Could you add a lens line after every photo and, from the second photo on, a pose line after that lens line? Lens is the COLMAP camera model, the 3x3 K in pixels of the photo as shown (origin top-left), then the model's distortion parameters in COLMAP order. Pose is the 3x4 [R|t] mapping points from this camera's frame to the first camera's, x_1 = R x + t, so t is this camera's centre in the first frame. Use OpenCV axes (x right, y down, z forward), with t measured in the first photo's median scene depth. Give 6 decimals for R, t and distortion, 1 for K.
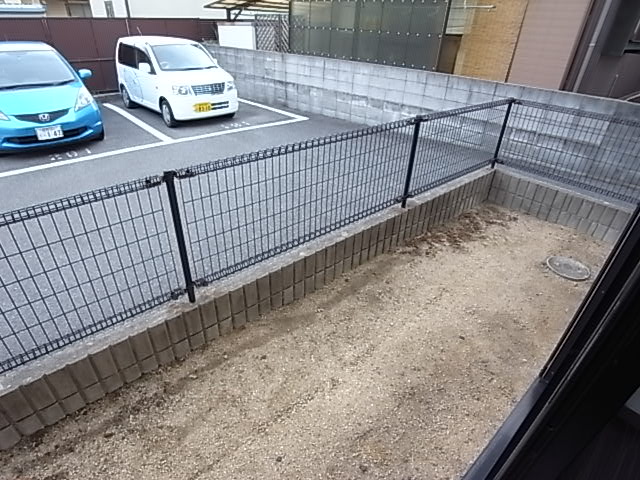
lens RADIAL K [[358.0, 0, 314.1], [0, 358.0, 240.5], [0, 0, 1]] dist [-0.055270, 0.013416]
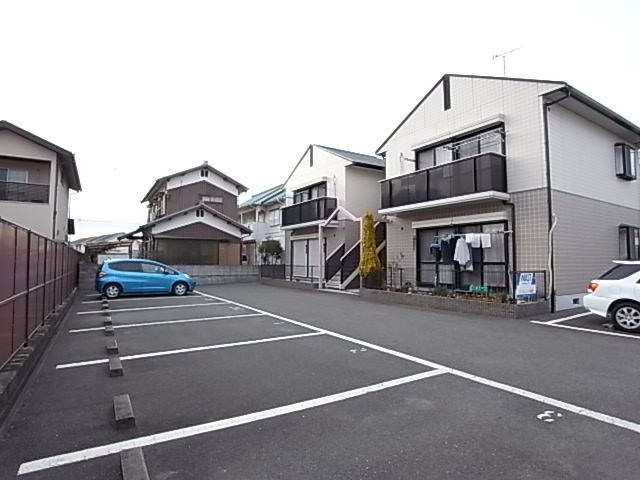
lens RADIAL K [[358.0, 0, 319.0], [0, 358.0, 241.8], [0, 0, 1]] dist [-0.055270, 0.013416]
pose [[0.145445, 0.023075, 0.989097, -2.342643], [0.527837, 0.843754, -0.097302, 0.150236], [-0.836800, 0.536234, 0.110540, -0.265928]]
